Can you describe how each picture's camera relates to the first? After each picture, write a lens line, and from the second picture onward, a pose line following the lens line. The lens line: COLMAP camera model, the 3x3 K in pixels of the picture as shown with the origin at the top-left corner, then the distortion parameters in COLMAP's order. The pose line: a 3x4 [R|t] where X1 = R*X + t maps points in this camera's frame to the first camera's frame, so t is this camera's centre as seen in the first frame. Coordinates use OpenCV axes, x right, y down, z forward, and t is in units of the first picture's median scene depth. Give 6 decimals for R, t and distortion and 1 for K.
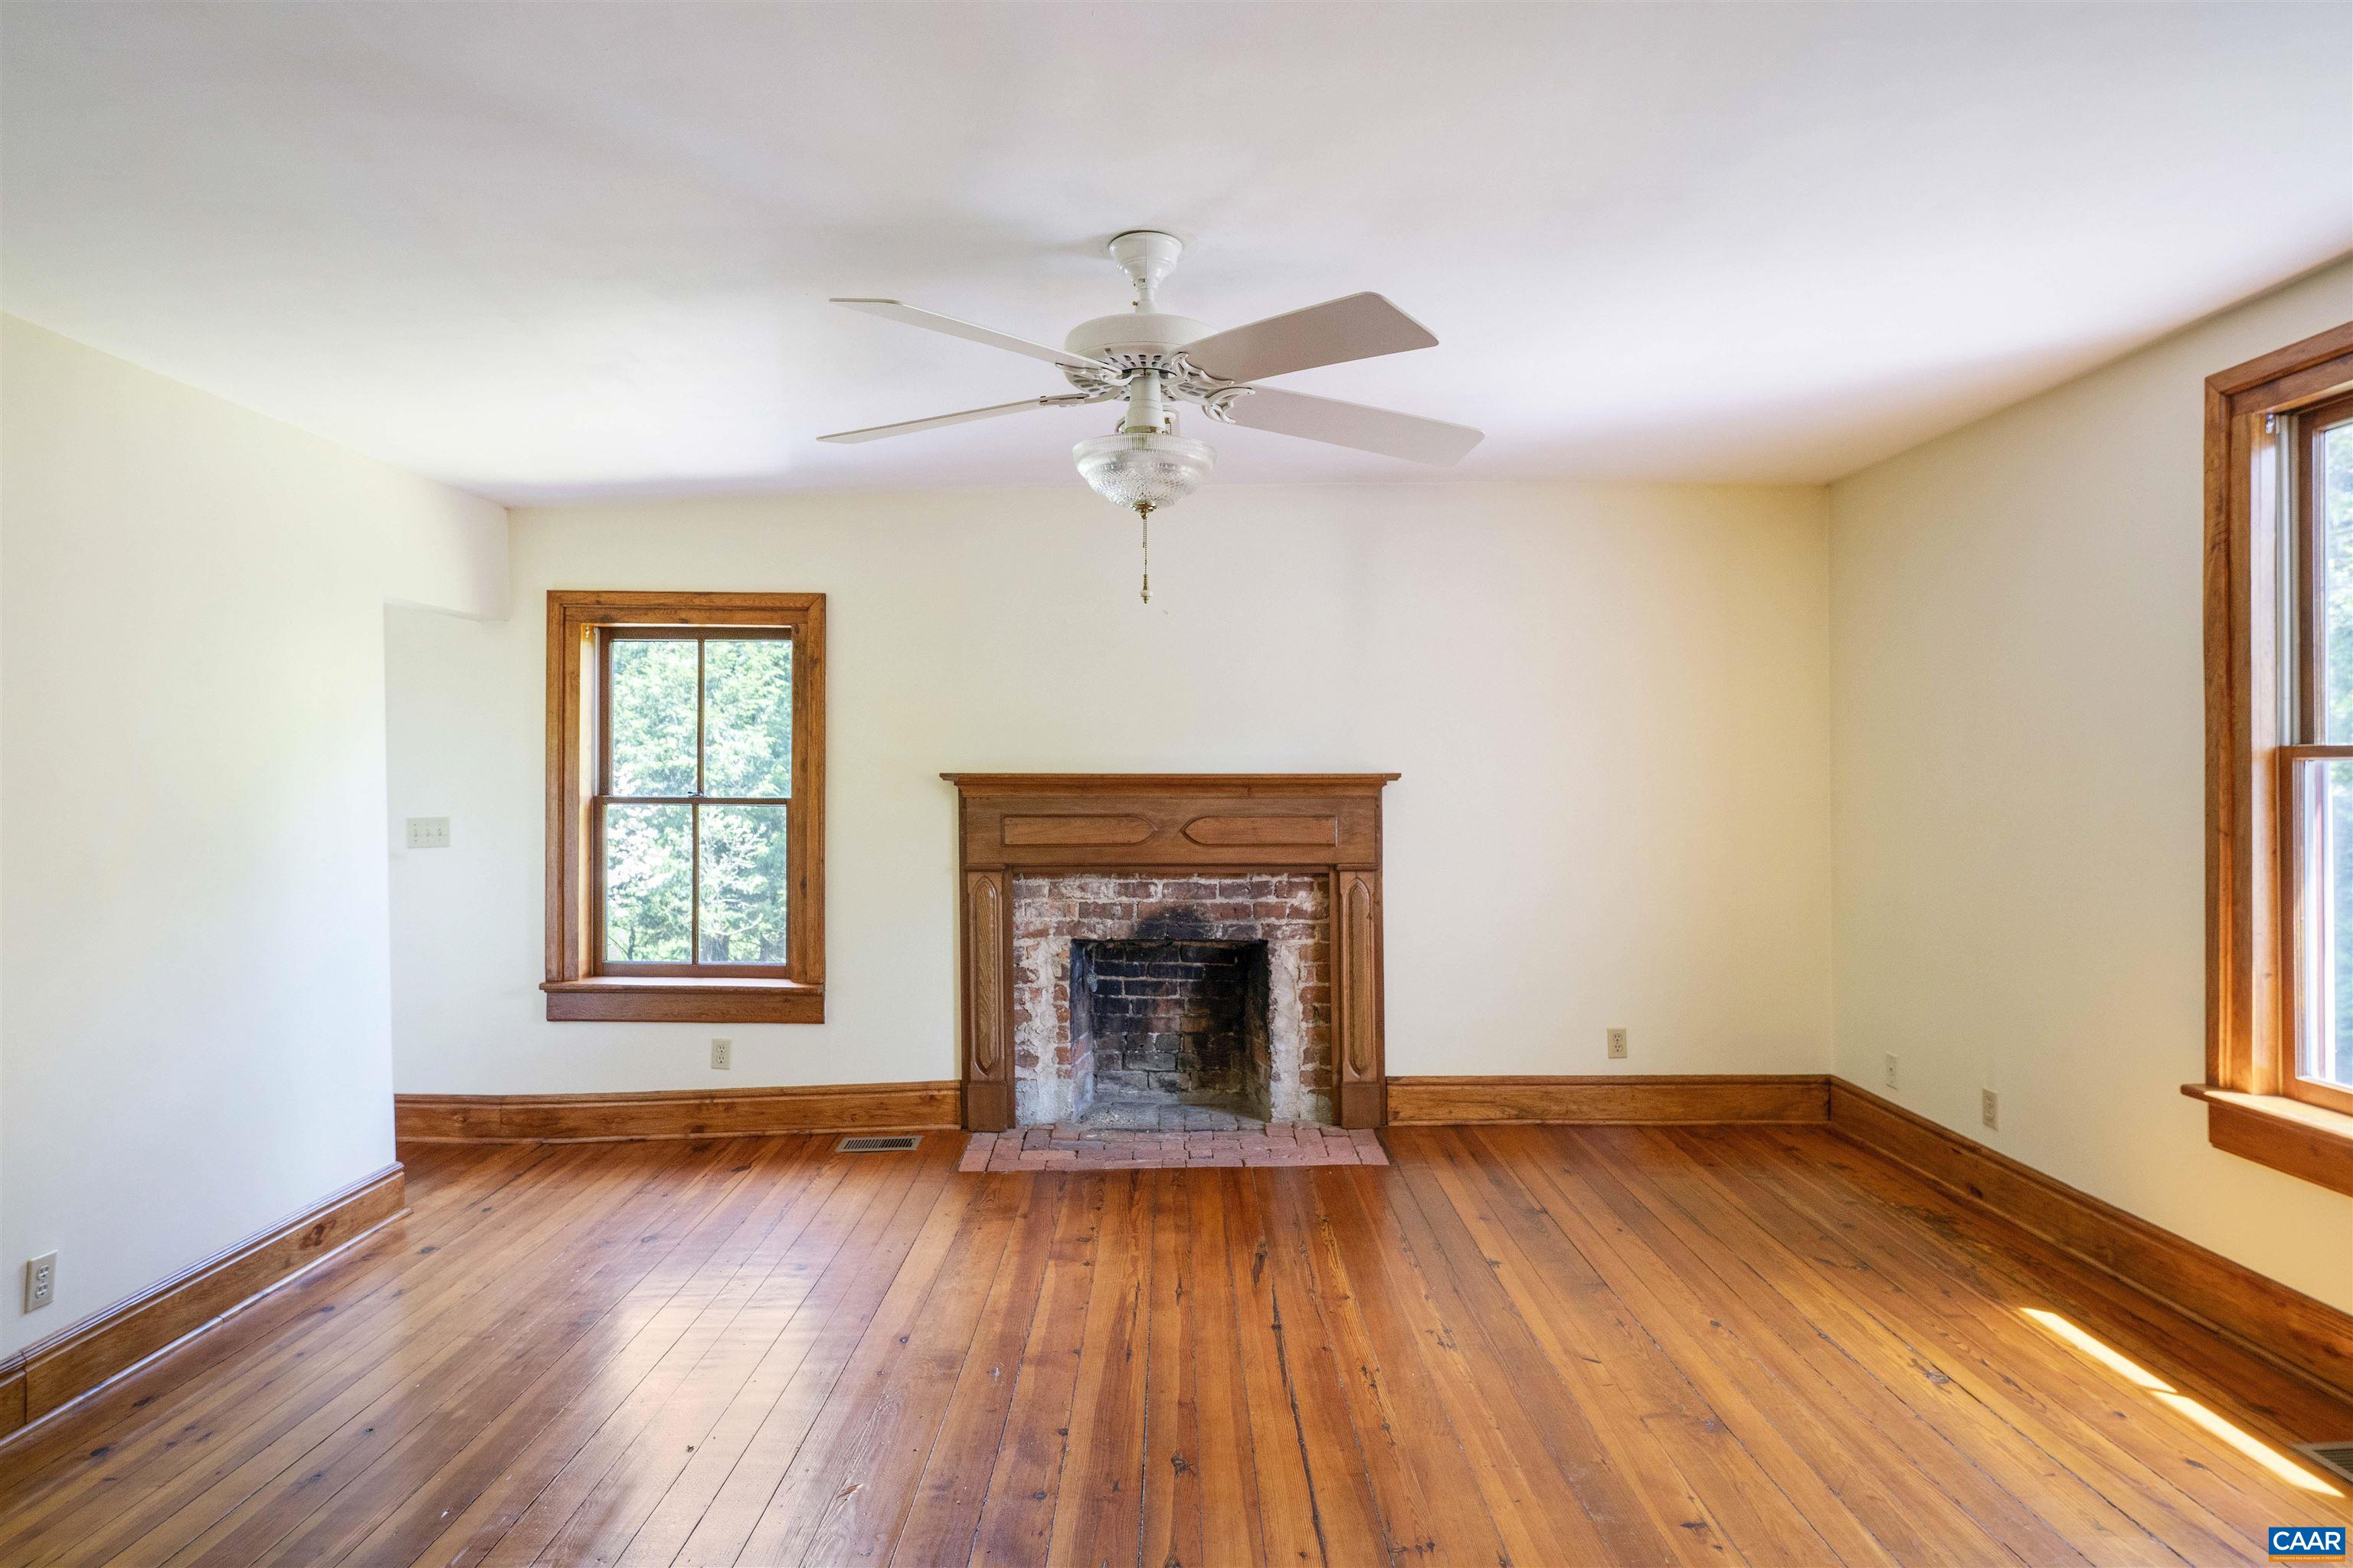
lens RADIAL K [[1271.8, 0, 1186.1], [0, 1271.8, 766.3], [0, 0, 1]] dist [0.003014, -0.001121]
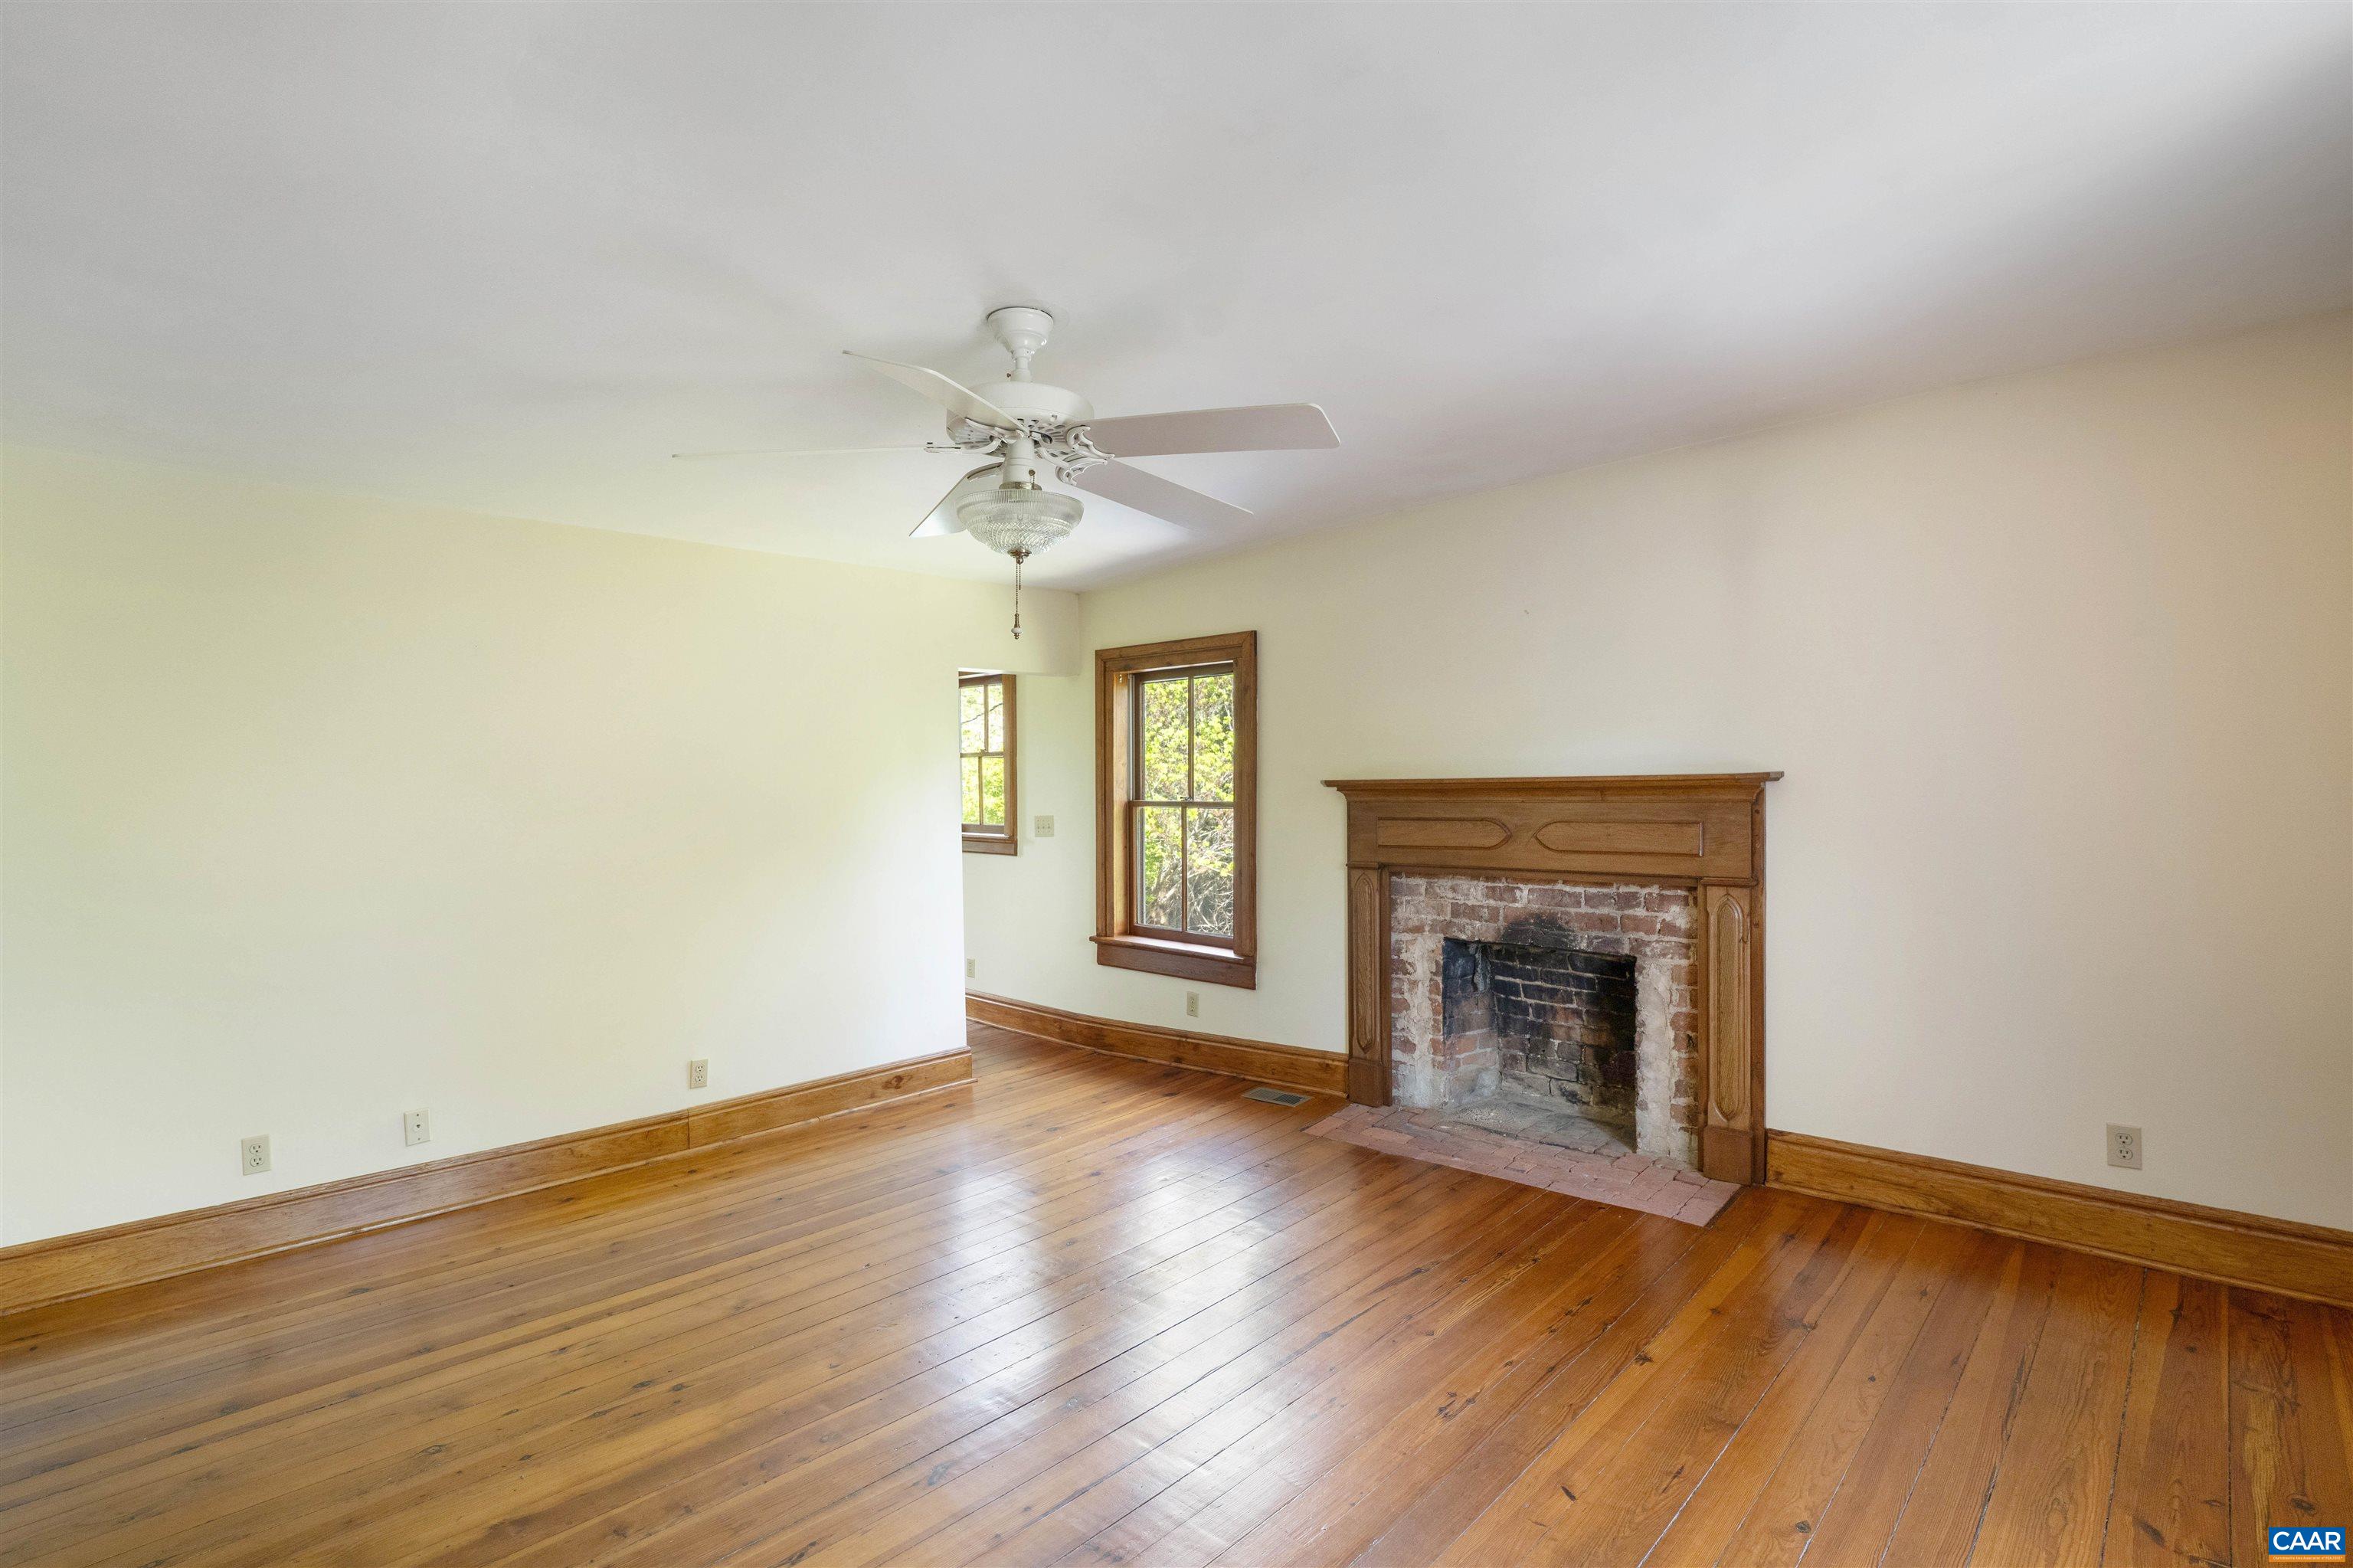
lens RADIAL K [[1111.9, 0, 1176.5], [0, 1111.9, 784.0], [0, 0, 1]] dist [-0.010452, -0.000125]
pose [[0.721785, -0.010592, -0.692036, 0.388223], [0.021450, 0.999745, 0.007071, -0.001115], [0.691784, -0.019948, 0.721828, 0.193581]]
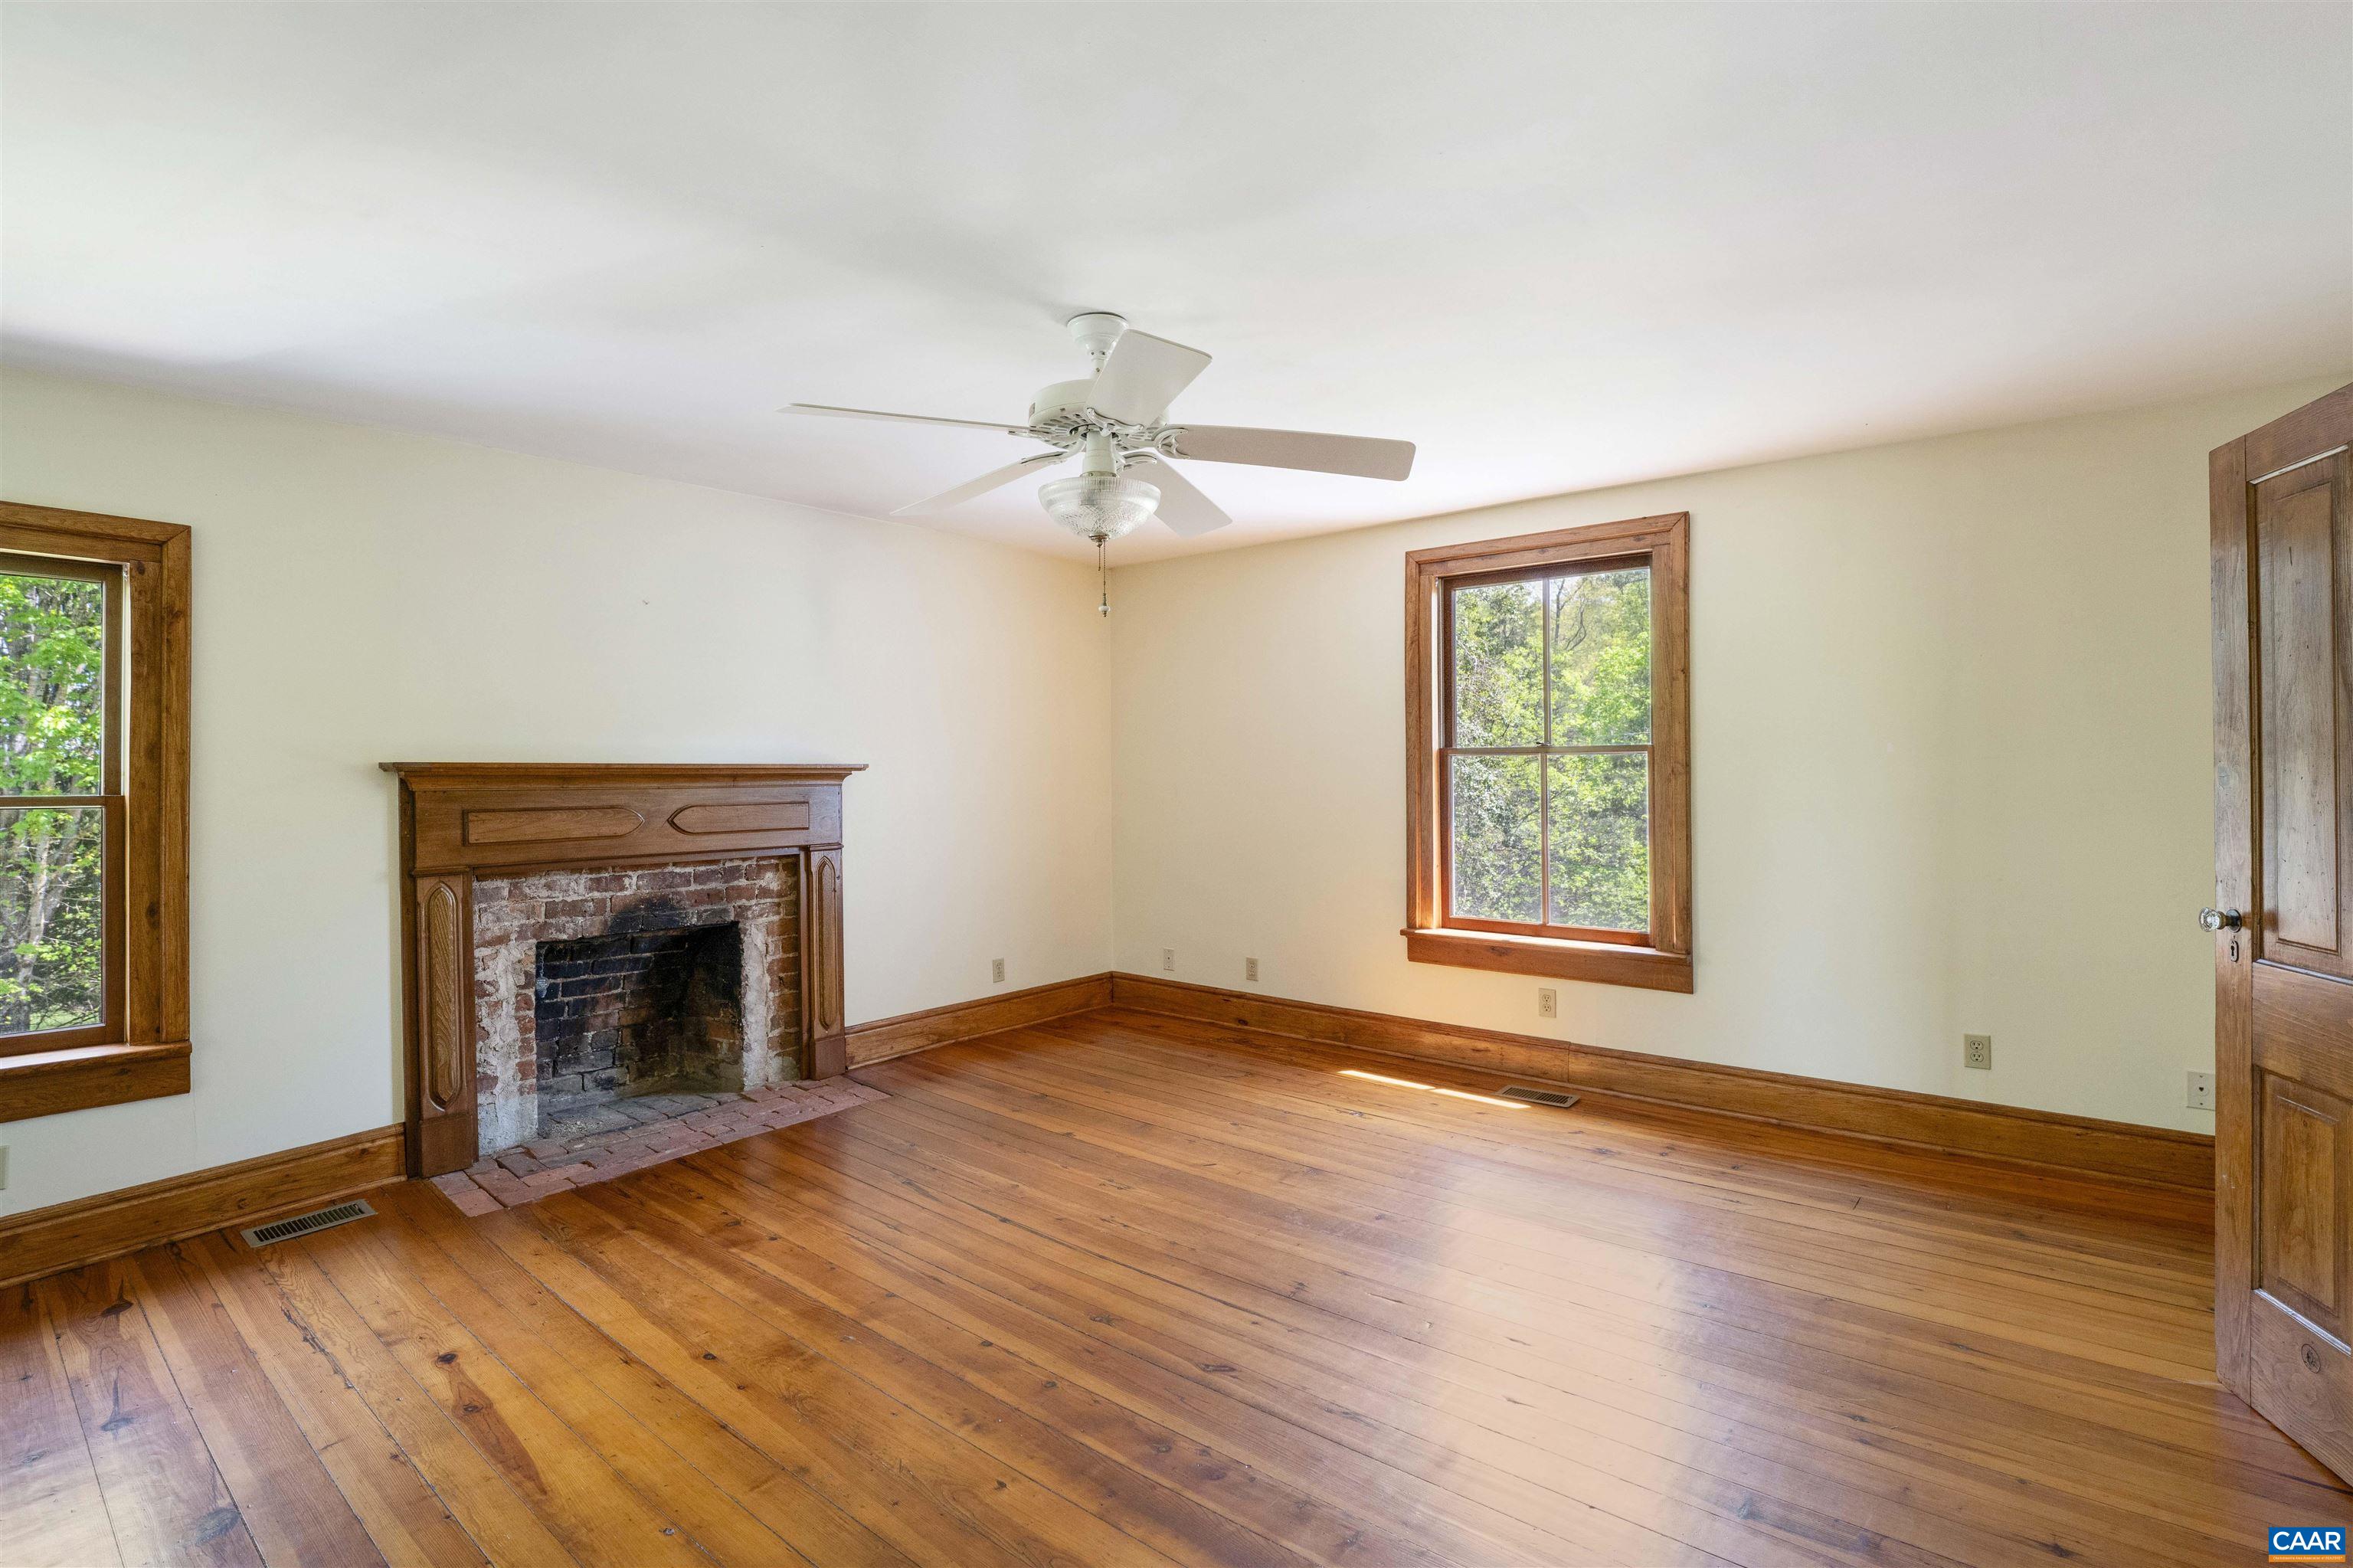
lens RADIAL K [[1065.8, 0, 1185.5], [0, 1065.8, 761.4], [0, 0, 1]] dist [-0.002454, -0.000927]
pose [[0.655166, 0.004543, 0.755472, -0.371734], [-0.000685, 0.999985, -0.005419, 0.007744], [-0.755485, 0.003033, 0.655159, 0.134263]]
